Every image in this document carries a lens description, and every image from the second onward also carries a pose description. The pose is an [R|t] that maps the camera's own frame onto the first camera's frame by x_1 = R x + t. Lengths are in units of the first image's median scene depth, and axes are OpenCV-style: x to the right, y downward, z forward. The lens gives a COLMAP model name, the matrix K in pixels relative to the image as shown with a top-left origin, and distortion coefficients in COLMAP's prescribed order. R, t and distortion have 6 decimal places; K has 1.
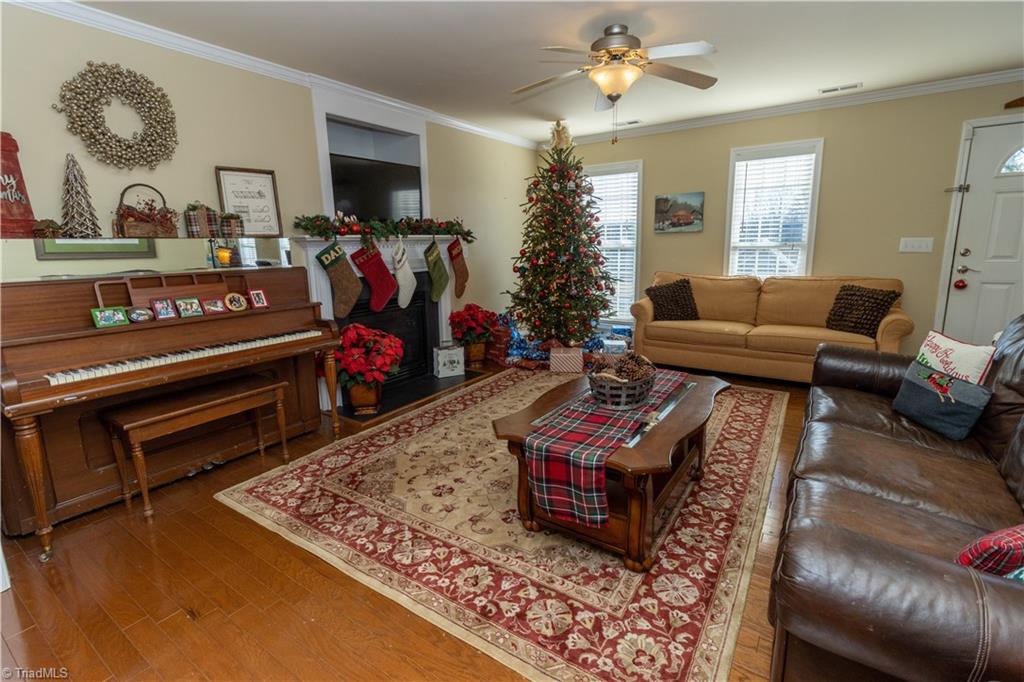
lens RADIAL K [[477.9, 0, 509.6], [0, 477.9, 329.0], [0, 0, 1]] dist [-0.000100, 0.001329]
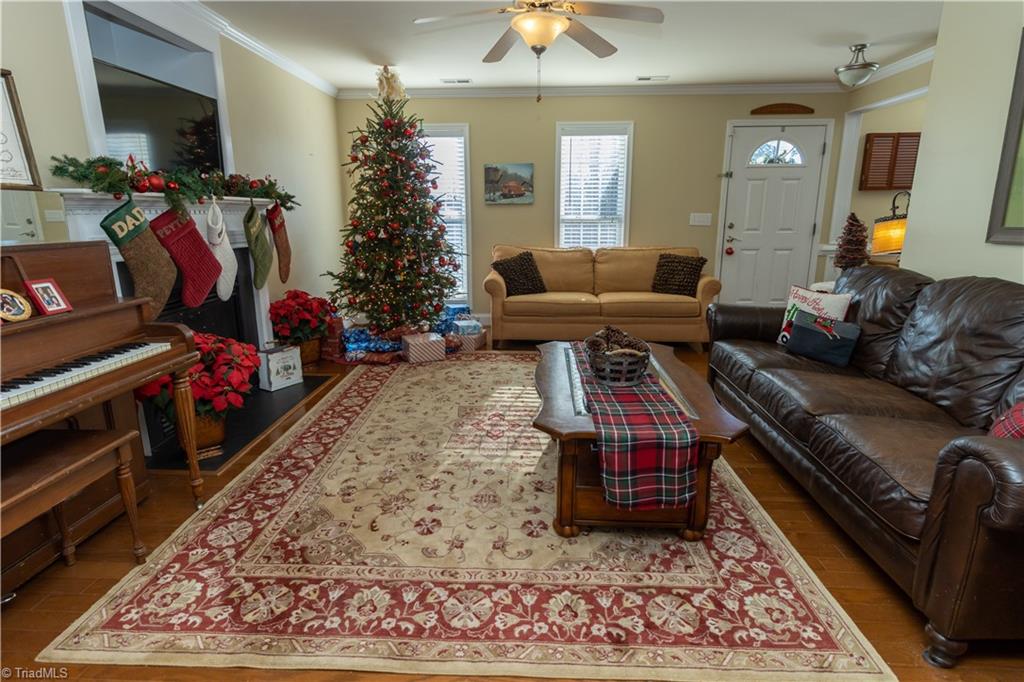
lens RADIAL K [[514.1, 0, 519.4], [0, 514.1, 328.5], [0, 0, 1]] dist [0.000238, 0.000706]
pose [[0.848106, -0.098098, 0.520666, -0.250483], [0.080437, 0.995159, 0.056474, -0.010518], [-0.523685, -0.006015, 0.851891, 0.124795]]
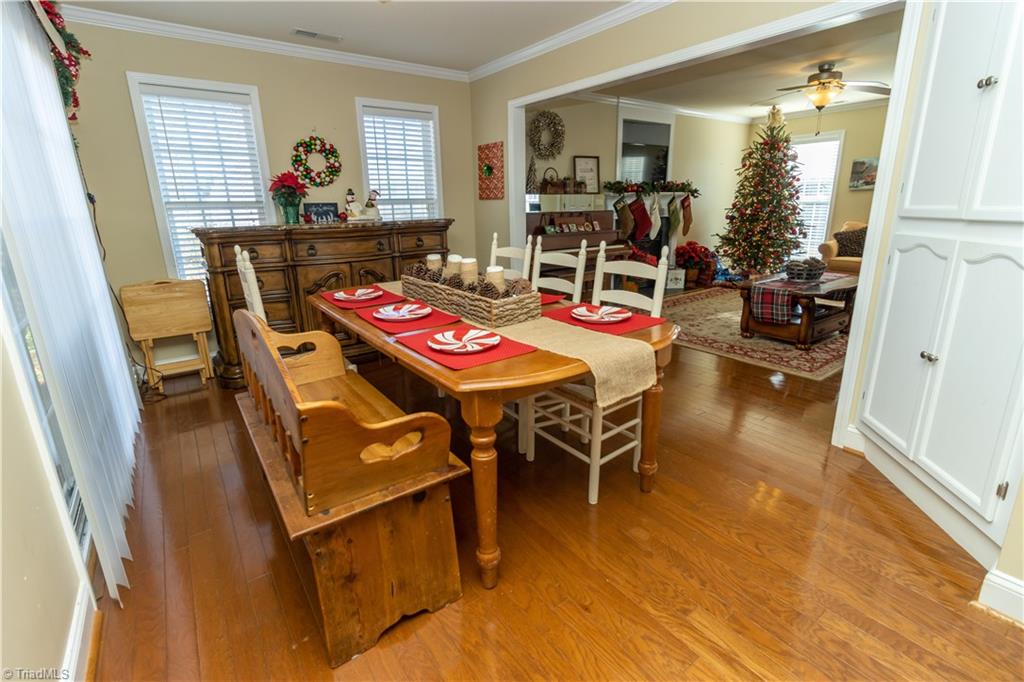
lens RADIAL K [[477.9, 0, 506.5], [0, 477.9, 330.4], [0, 0, 1]] dist [-0.000100, 0.001329]
pose [[0.941508, 0.090272, -0.324675, -0.133844], [-0.061864, 0.993379, 0.096800, 0.129956], [0.331264, -0.071052, 0.940859, -0.660884]]
